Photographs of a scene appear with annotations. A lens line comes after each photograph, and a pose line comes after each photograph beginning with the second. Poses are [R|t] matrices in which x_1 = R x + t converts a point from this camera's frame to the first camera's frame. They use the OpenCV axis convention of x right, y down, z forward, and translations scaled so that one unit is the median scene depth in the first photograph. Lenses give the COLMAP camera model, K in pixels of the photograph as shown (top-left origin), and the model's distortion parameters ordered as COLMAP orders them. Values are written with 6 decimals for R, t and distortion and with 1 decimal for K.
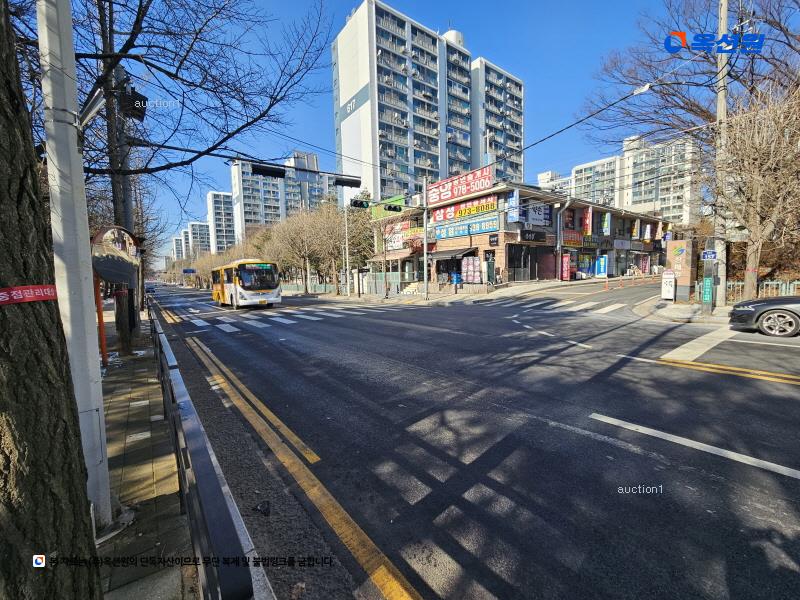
lens RADIAL K [[330.8, 0, 403.2], [0, 330.8, 301.4], [0, 0, 1]] dist [0.018317, -0.006200]
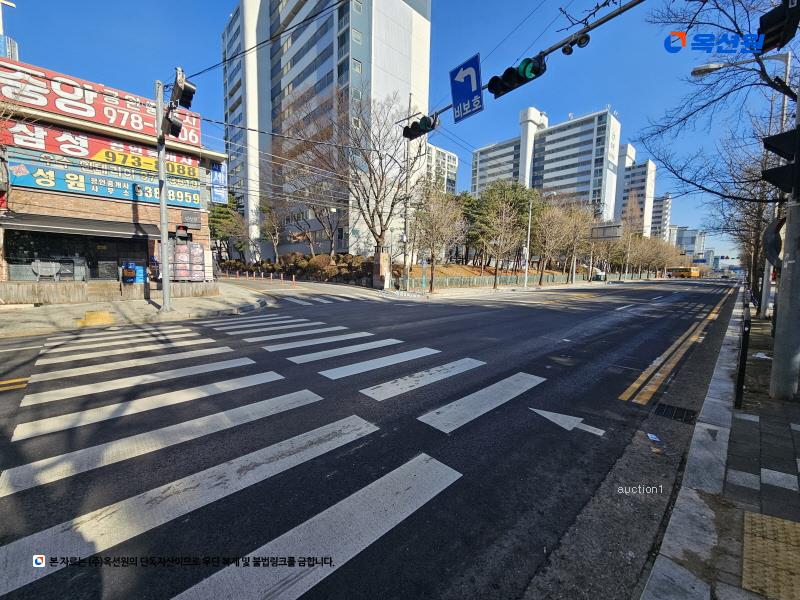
lens RADIAL K [[330.8, 0, 403.2], [0, 330.8, 301.4], [0, 0, 1]] dist [0.018317, -0.006200]
pose [[-0.085043, -0.063938, 0.994324, -0.328416], [0.068850, 0.995177, 0.069881, -0.020797], [-0.993996, 0.074402, -0.080230, 0.419151]]
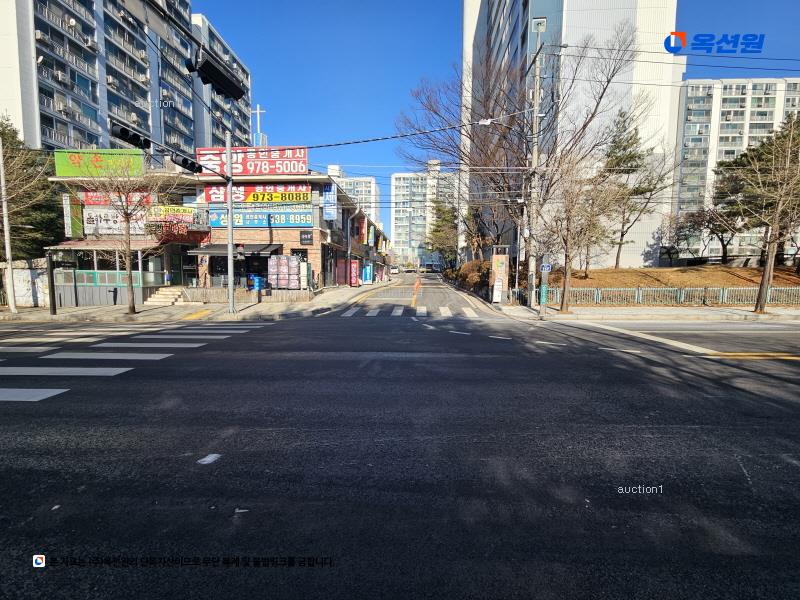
lens RADIAL K [[330.8, 0, 403.2], [0, 330.8, 301.4], [0, 0, 1]] dist [0.018317, -0.006200]
pose [[0.661903, -0.026938, 0.749105, -0.134639], [0.040986, 0.999160, -0.000285, -0.008585], [-0.748468, 0.030891, 0.662451, 0.177700]]
